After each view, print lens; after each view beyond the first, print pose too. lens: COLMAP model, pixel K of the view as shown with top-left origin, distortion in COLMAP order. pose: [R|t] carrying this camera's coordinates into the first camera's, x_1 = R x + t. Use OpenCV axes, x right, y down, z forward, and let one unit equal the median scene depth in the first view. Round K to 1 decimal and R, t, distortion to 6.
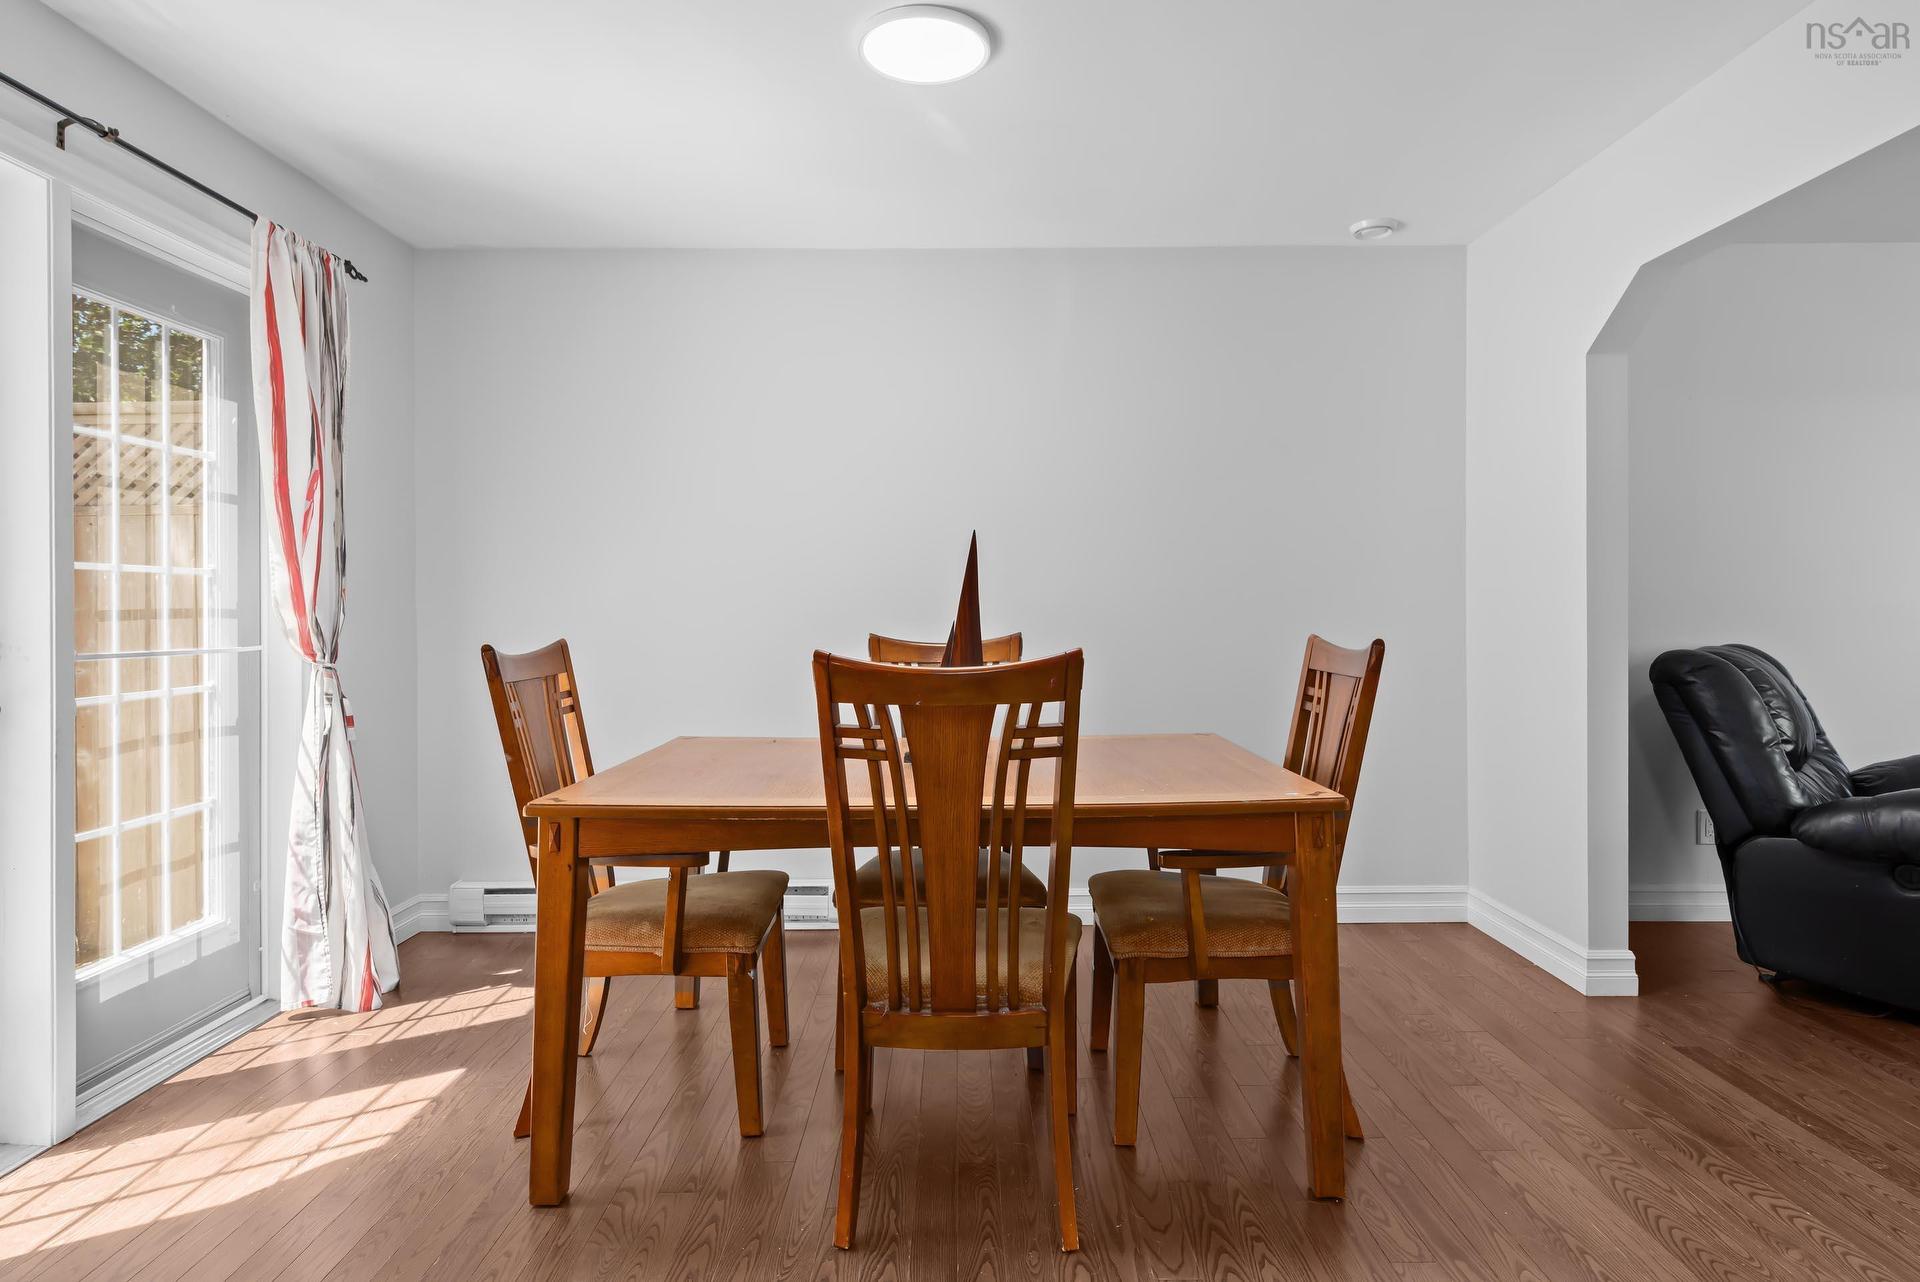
lens RADIAL K [[1035.2, 0, 965.0], [0, 1035.2, 610.5], [0, 0, 1]] dist [0.002134, -0.000063]
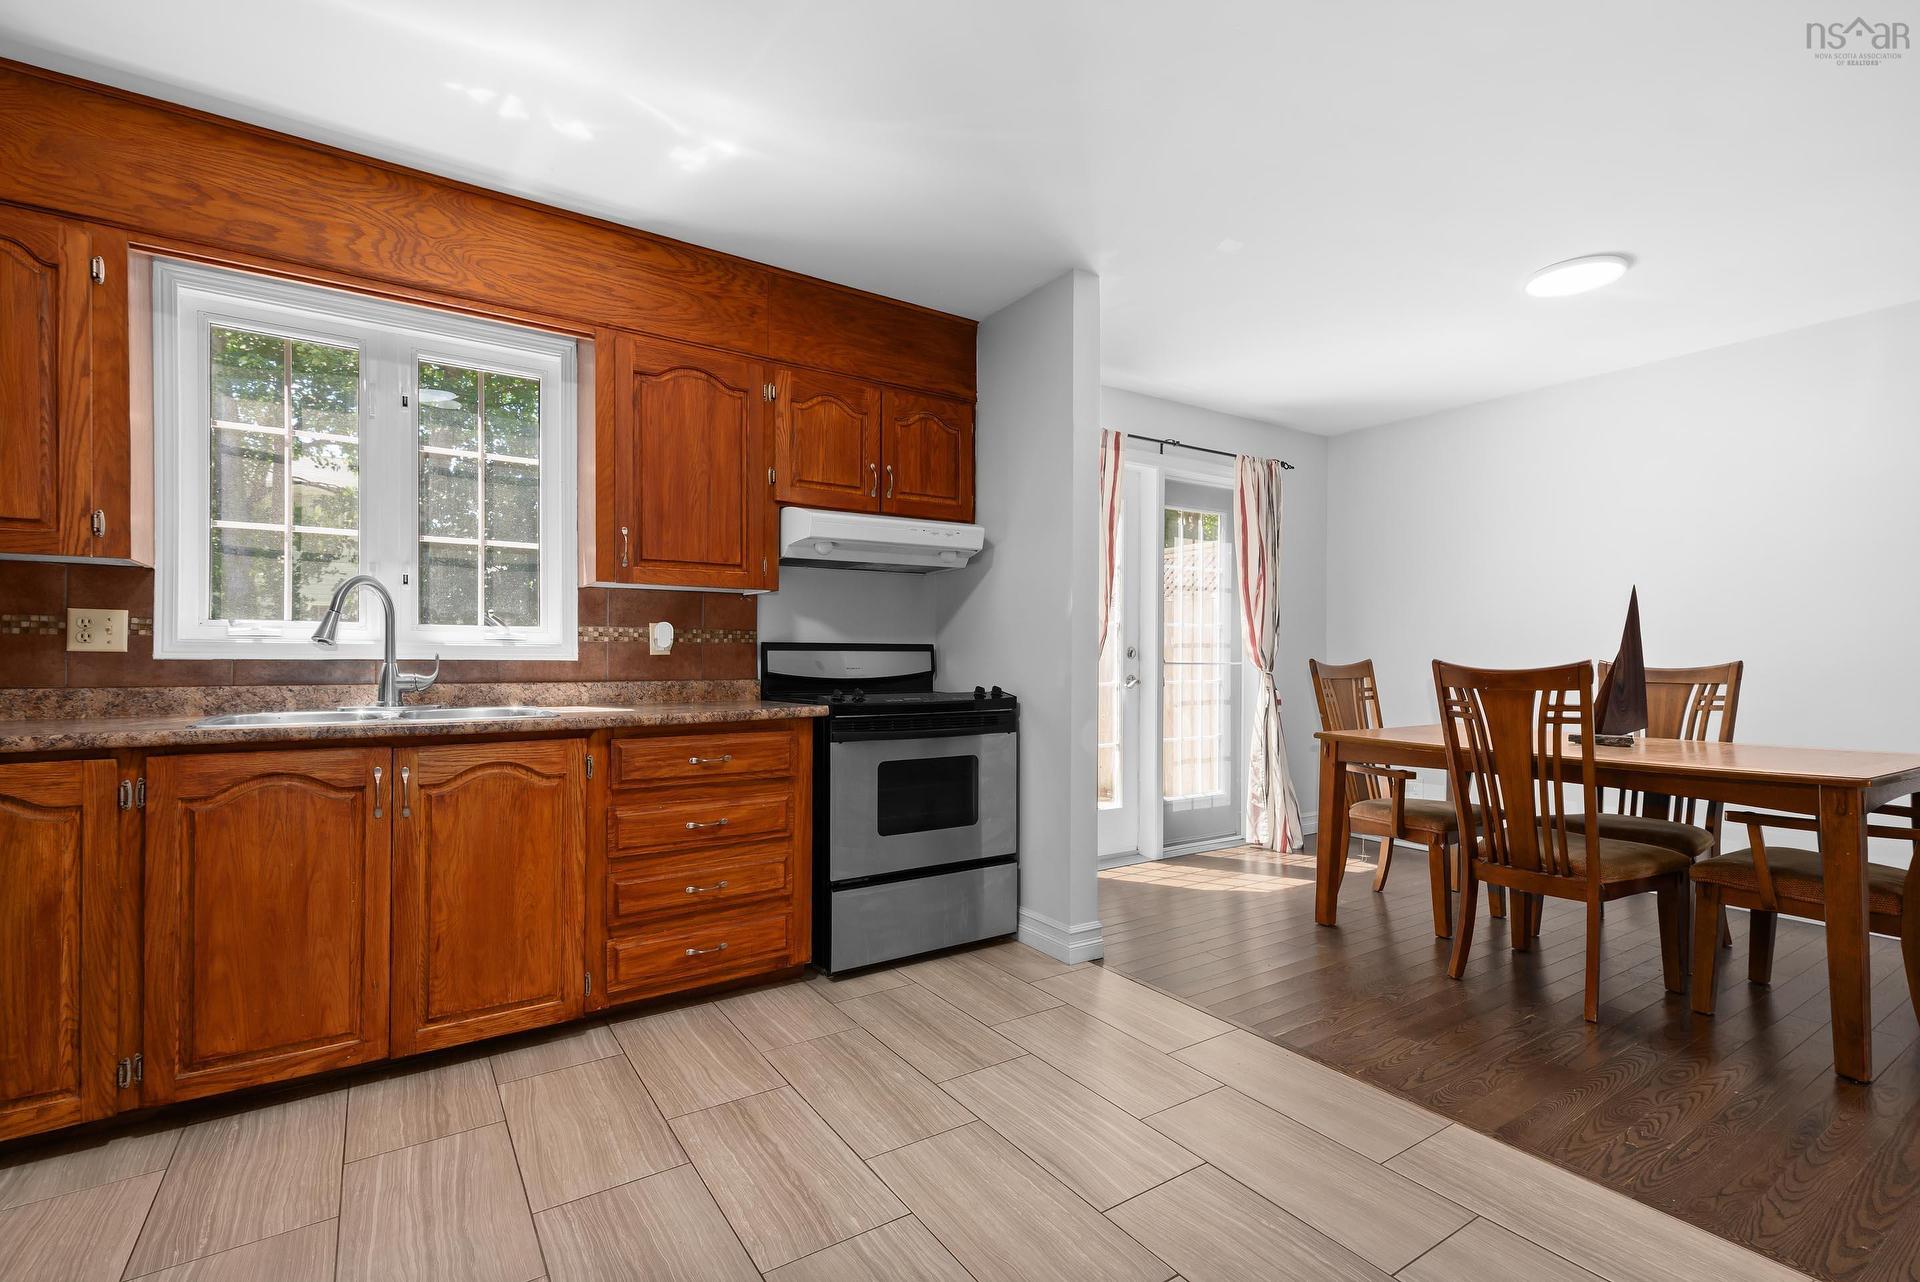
lens RADIAL K [[858.1, 0, 966.0], [0, 858.1, 659.1], [0, 0, 1]] dist [0.009879, -0.003466]
pose [[0.542572, 0.007773, -0.839973, 0.472568], [-0.004285, 0.999970, 0.006486, 0.020283], [0.839998, 0.000080, 0.542589, -0.390292]]
